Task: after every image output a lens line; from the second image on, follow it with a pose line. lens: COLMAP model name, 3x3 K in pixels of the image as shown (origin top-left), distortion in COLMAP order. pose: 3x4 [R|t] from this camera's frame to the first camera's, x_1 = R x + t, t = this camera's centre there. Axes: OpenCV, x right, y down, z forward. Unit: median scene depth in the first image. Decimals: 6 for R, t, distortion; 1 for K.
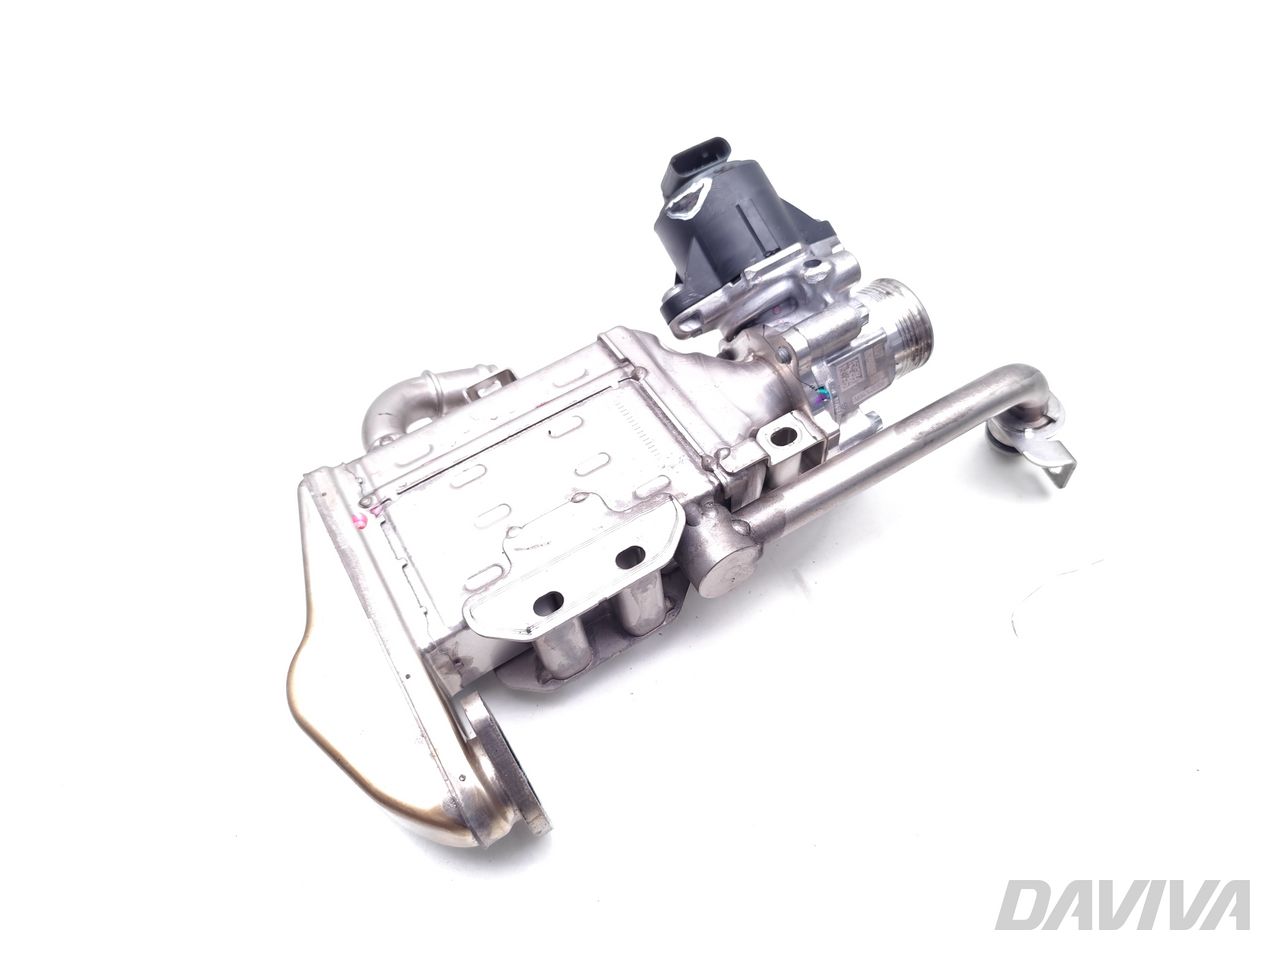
lens RADIAL K [[853.7, 0, 632.2], [0, 853.7, 484.7], [0, 0, 1]] dist [0.002170, 0.000085]
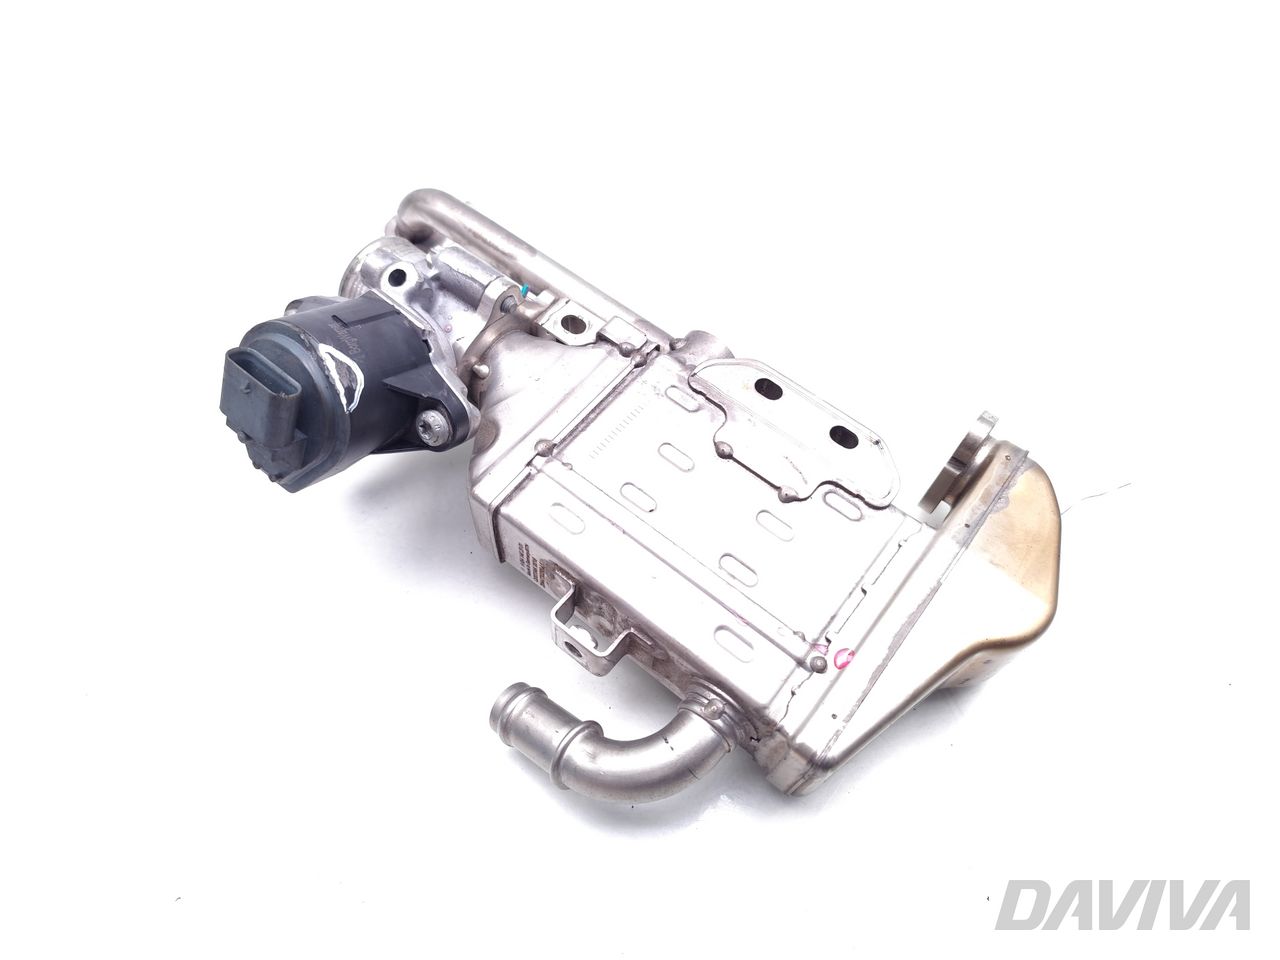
lens RADIAL K [[853.7, 0, 631.9], [0, 853.7, 474.9], [0, 0, 1]] dist [0.002170, 0.000085]
pose [[-0.343901, -0.786088, 0.513613, -0.524283], [0.781951, 0.063094, 0.620139, -0.638877], [-0.519890, 0.614886, 0.592984, 0.485305]]
